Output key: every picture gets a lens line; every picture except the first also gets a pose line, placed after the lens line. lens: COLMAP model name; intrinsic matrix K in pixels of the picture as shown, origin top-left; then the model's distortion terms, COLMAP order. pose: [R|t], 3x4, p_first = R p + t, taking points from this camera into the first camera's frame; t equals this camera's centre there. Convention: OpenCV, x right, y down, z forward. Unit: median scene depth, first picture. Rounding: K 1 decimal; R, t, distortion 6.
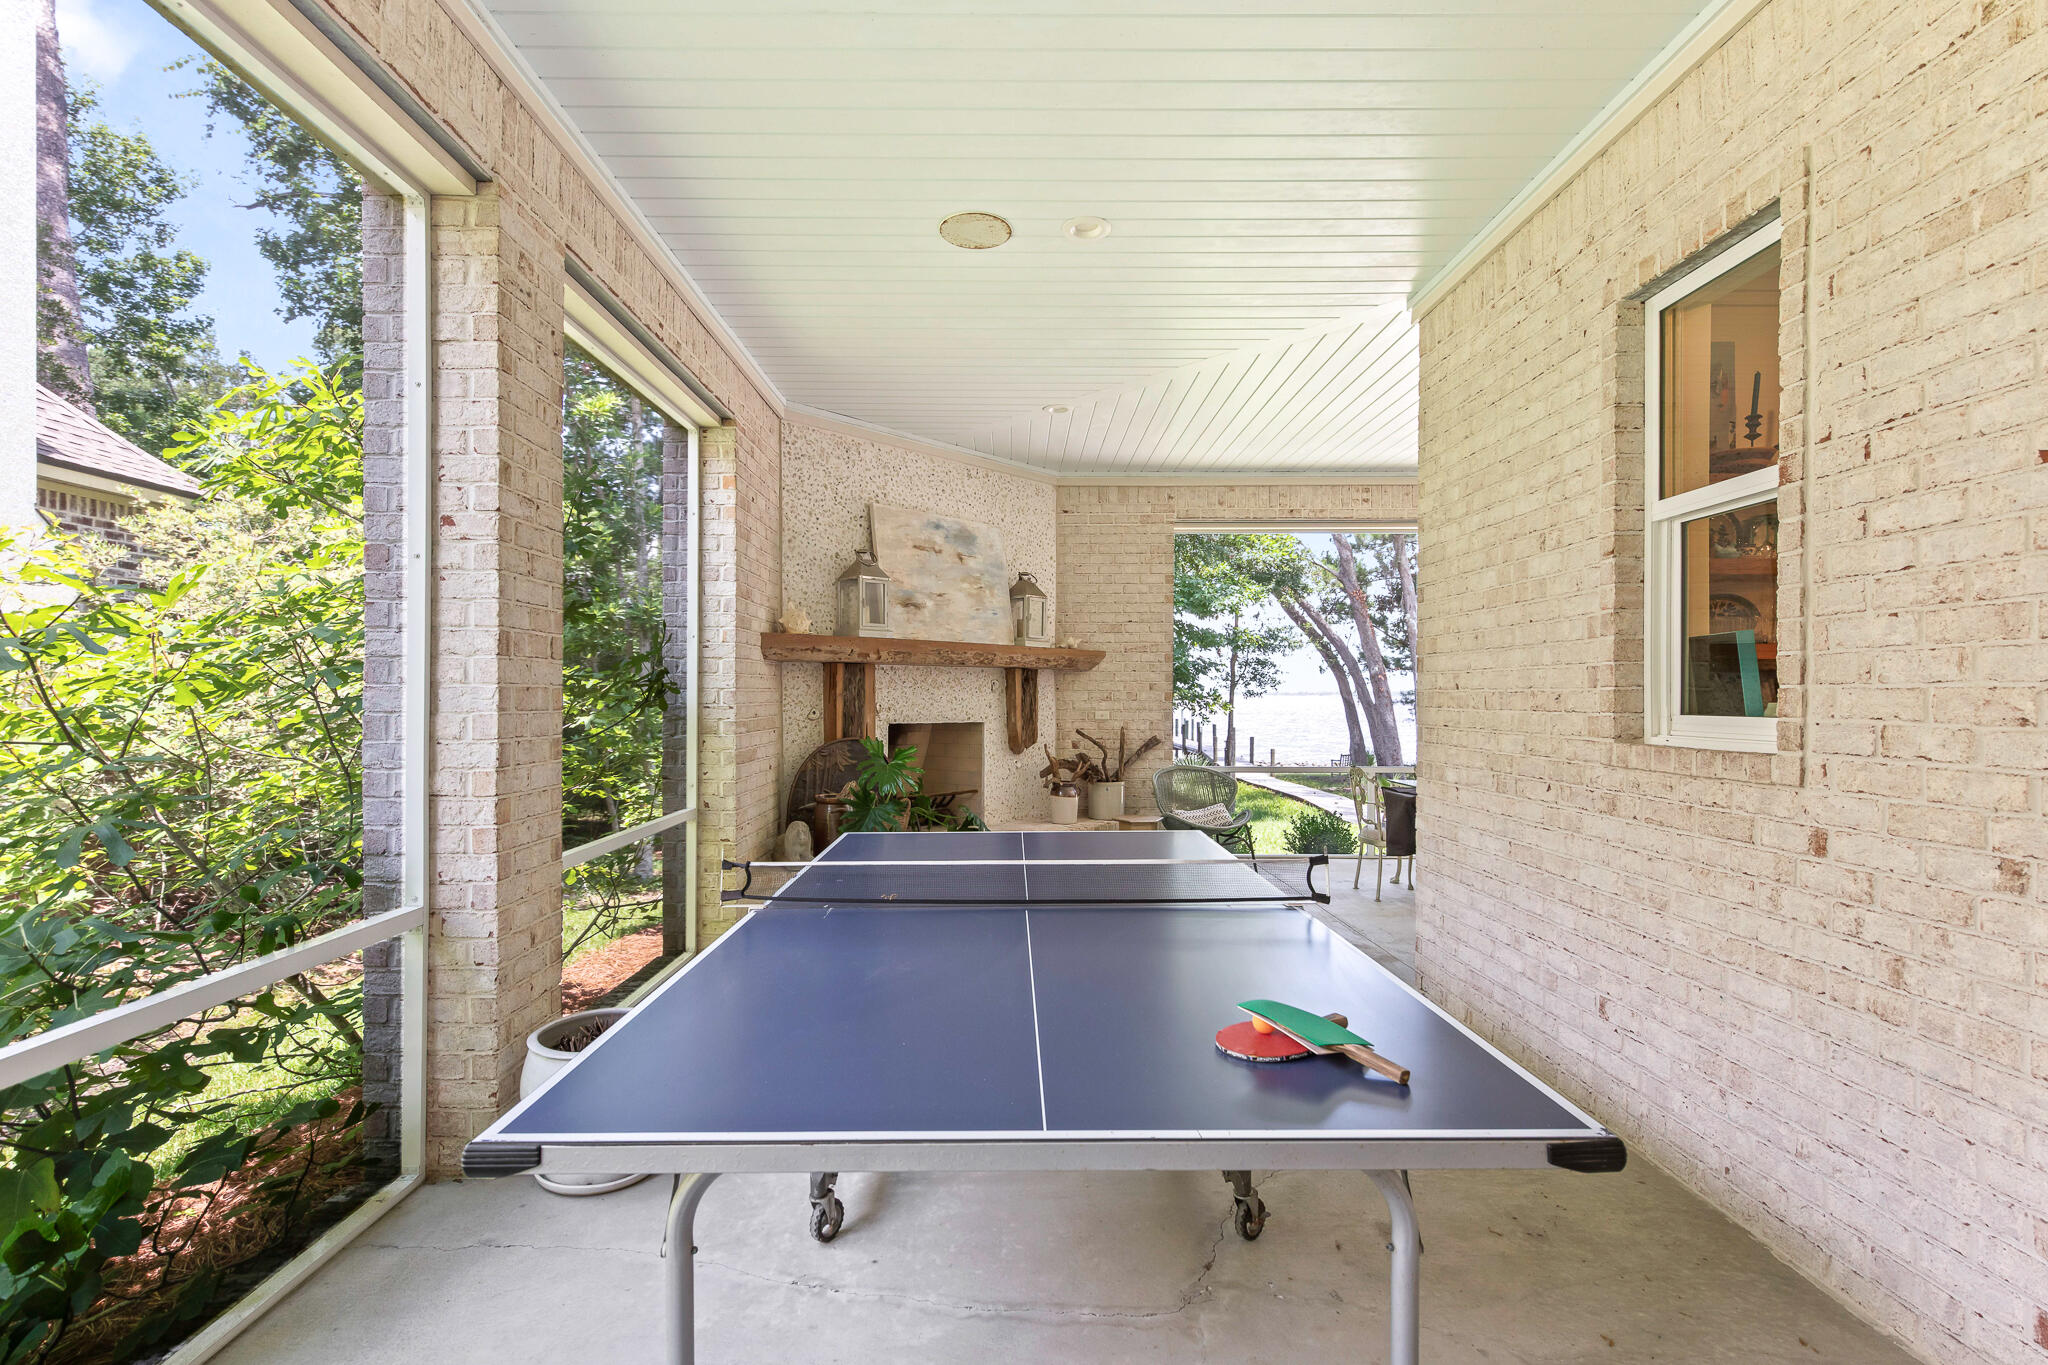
lens RADIAL K [[877.5, 0, 1015.2], [0, 877.5, 692.6], [0, 0, 1]] dist [0.000298, -0.001278]
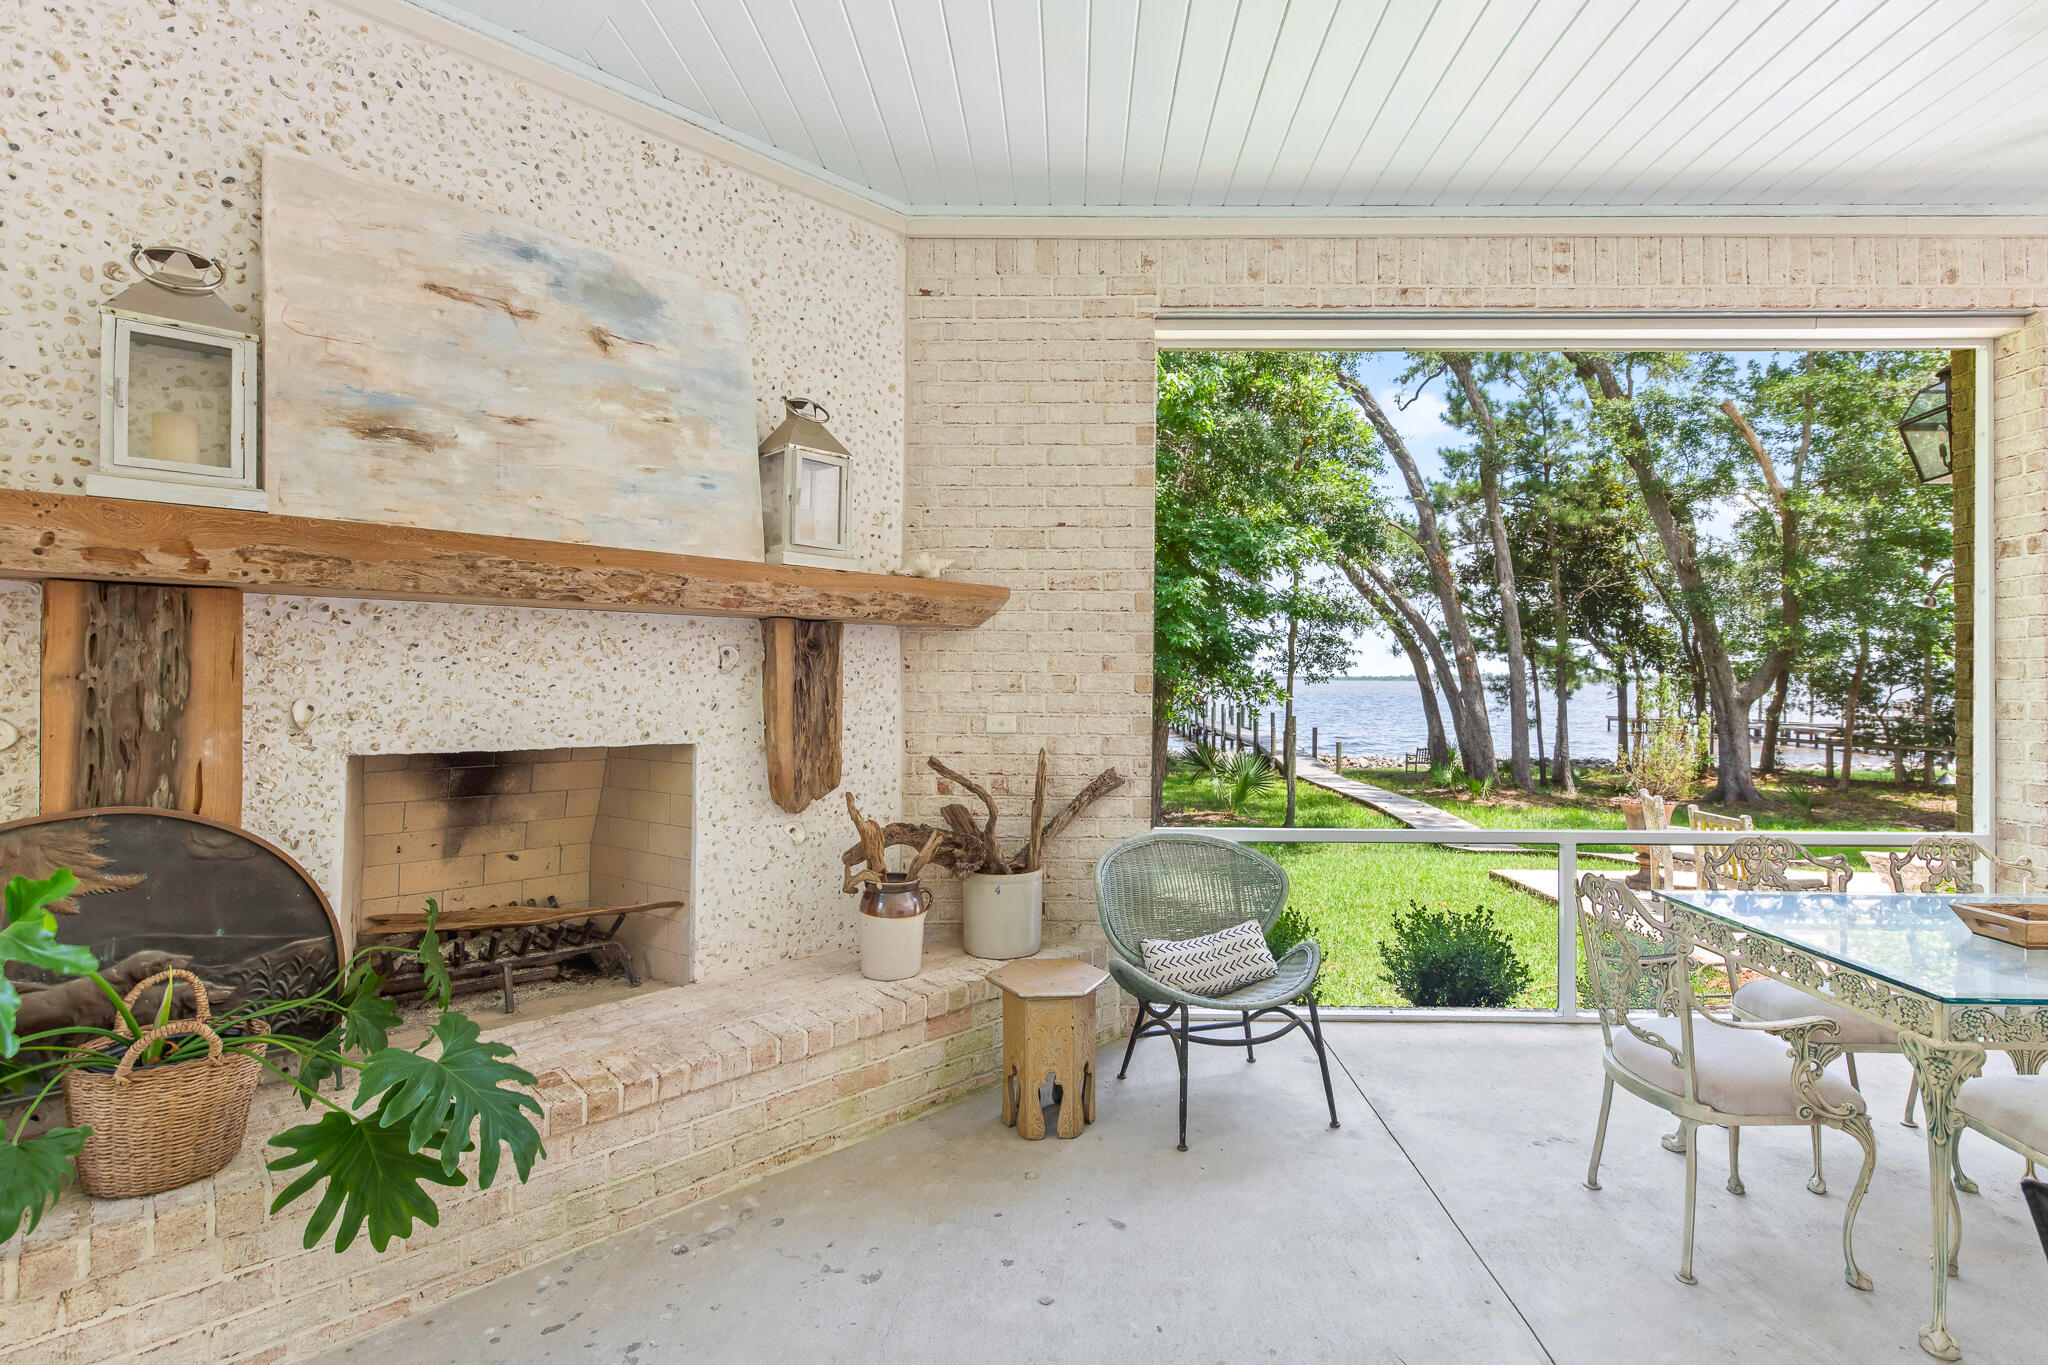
lens RADIAL K [[877.5, 0, 1076.0], [0, 877.5, 662.6], [0, 0, 1]] dist [0.000298, -0.001278]
pose [[0.999989, 0.004464, -0.001306, 0.139831], [-0.004483, 0.999874, -0.015233, 0.000183], [0.001238, 0.015239, 0.999883, 0.529790]]
